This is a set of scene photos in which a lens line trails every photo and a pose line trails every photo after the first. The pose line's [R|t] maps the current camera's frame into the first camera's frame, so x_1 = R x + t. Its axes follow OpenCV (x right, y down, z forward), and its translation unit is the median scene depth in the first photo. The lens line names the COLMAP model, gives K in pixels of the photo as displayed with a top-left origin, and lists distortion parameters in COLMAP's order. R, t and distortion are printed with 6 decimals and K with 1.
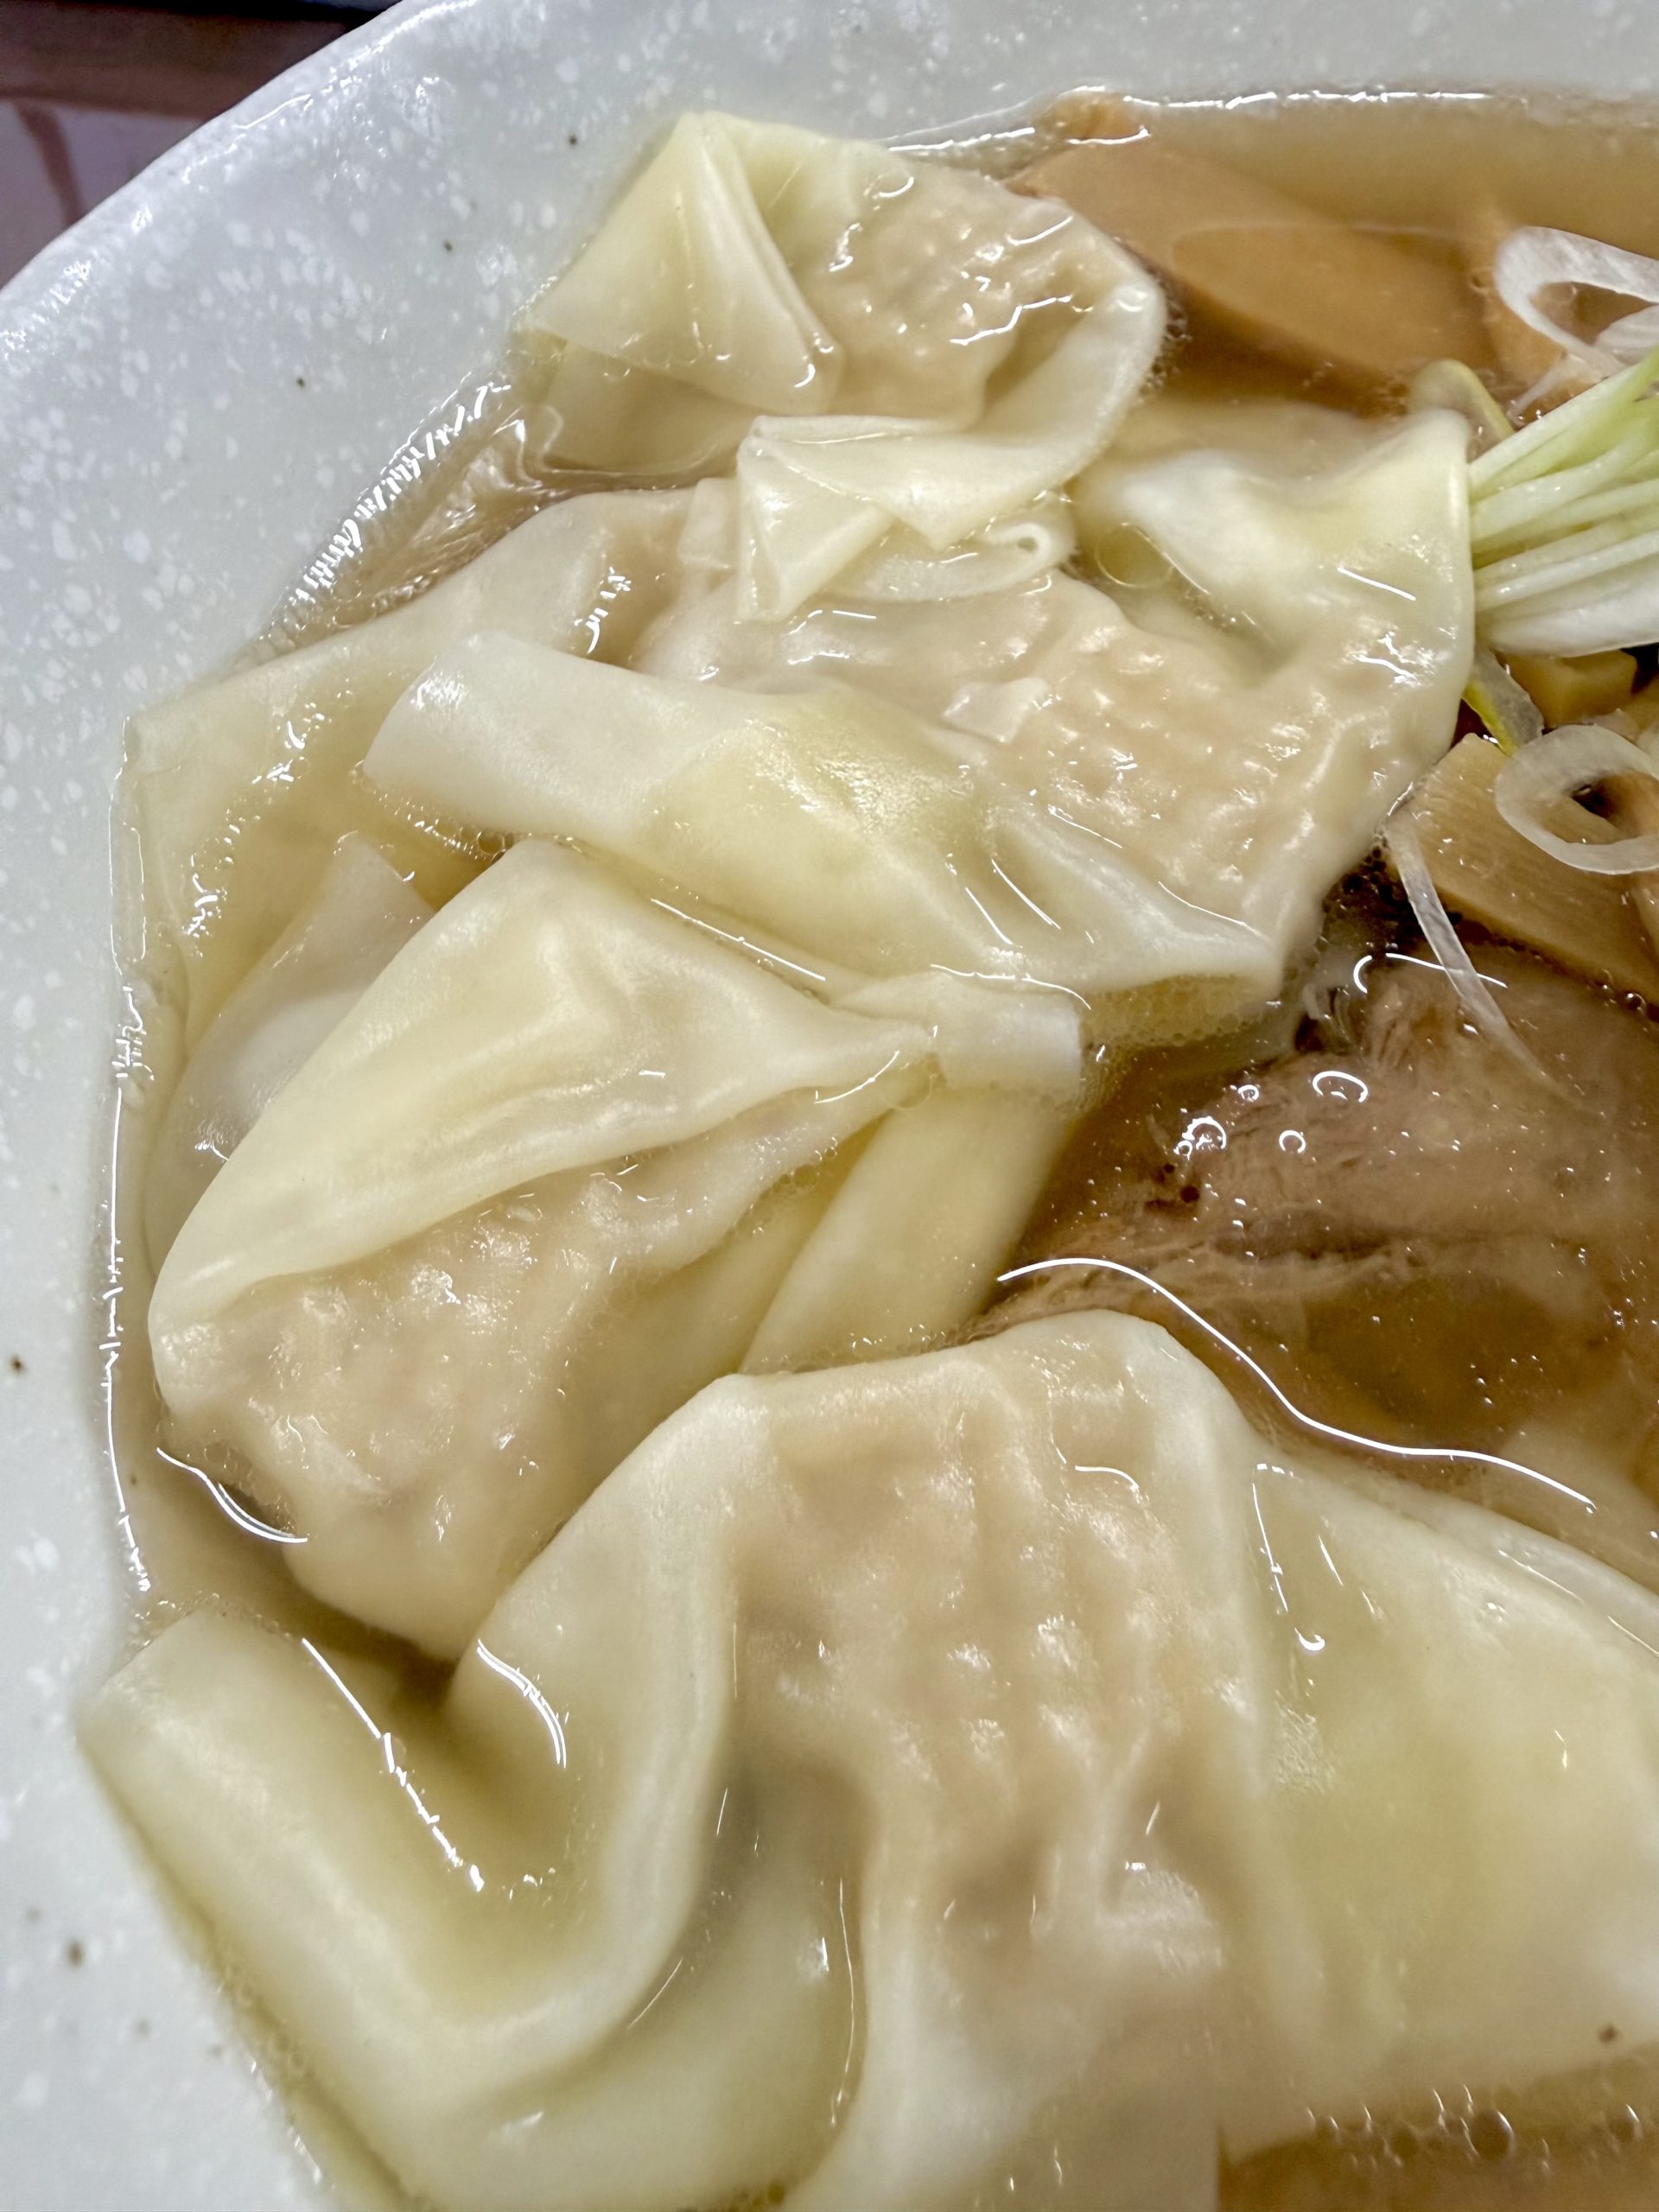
lens RADIAL K [[2426.1, 0, 829.5], [0, 2426.1, 1106.0], [0, 0, 1]] dist [-0.002191, -0.013164]
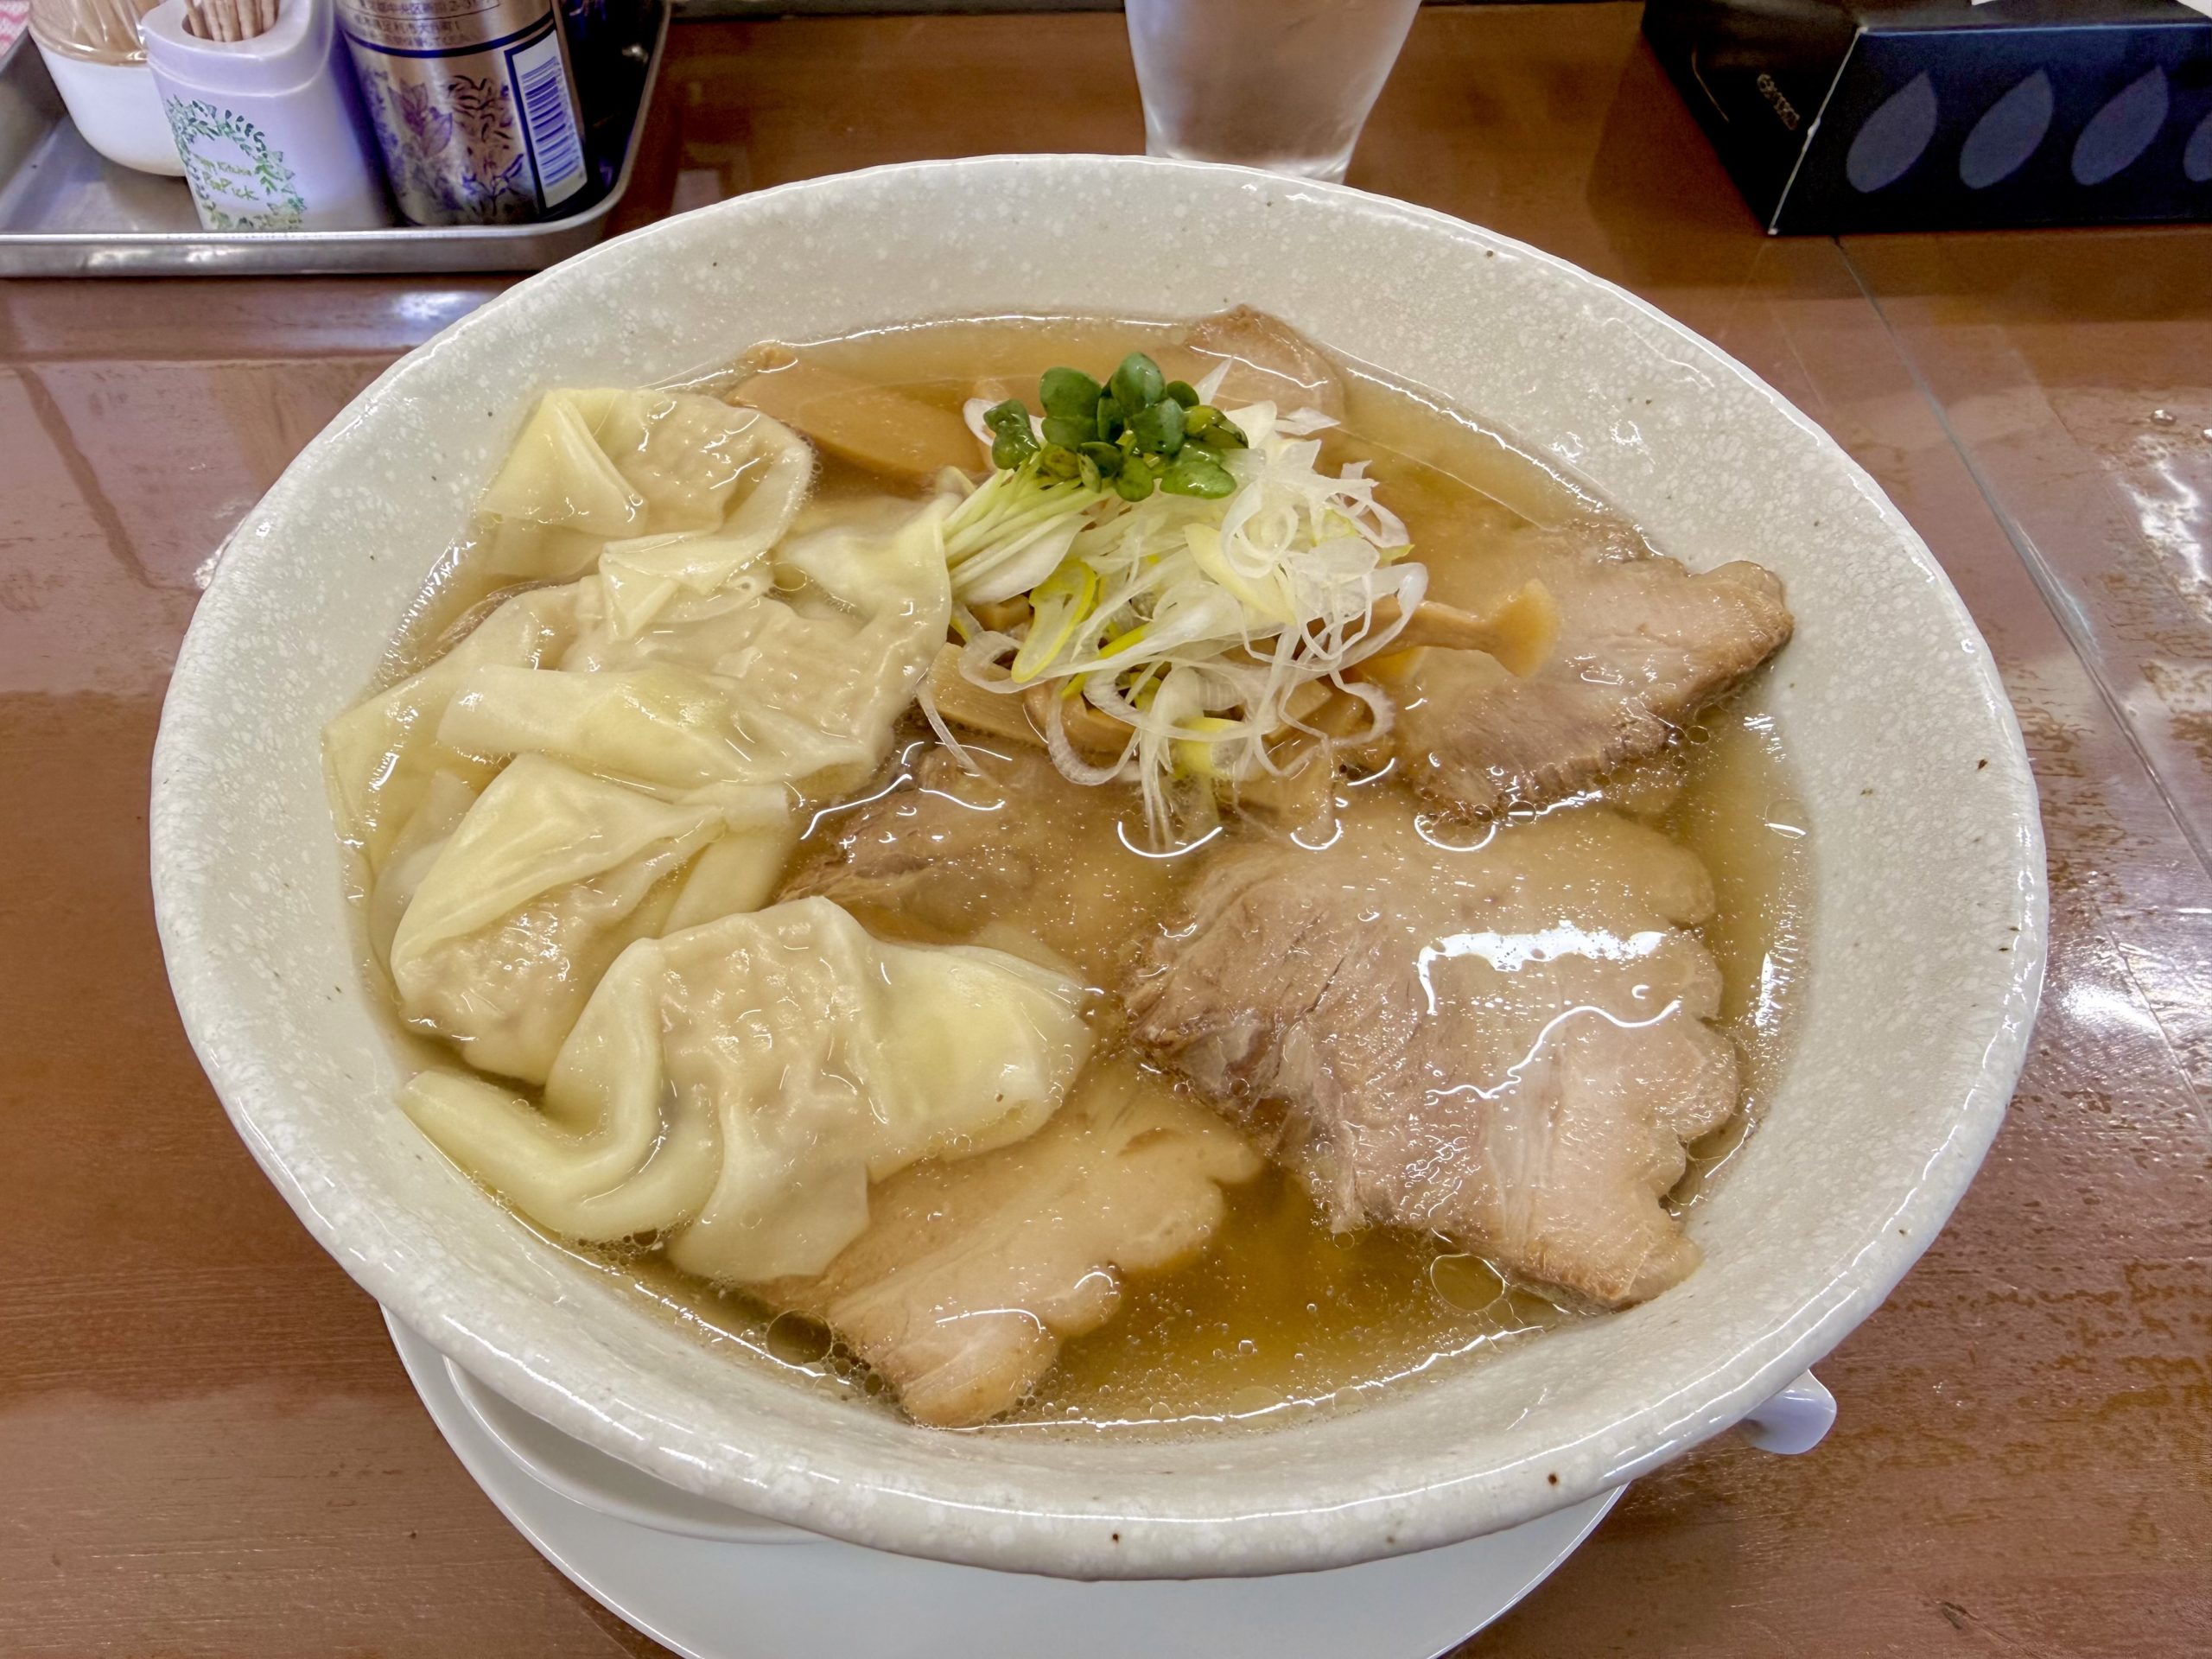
lens RADIAL K [[2426.1, 0, 1106.0], [0, 2426.1, 829.5], [0, 0, 1]] dist [-0.002191, -0.013164]
pose [[0.979321, -0.152843, 0.132550, 0.082605], [0.167609, 0.979868, -0.108469, 0.265219], [-0.113303, 0.128443, 0.985223, -1.119921]]
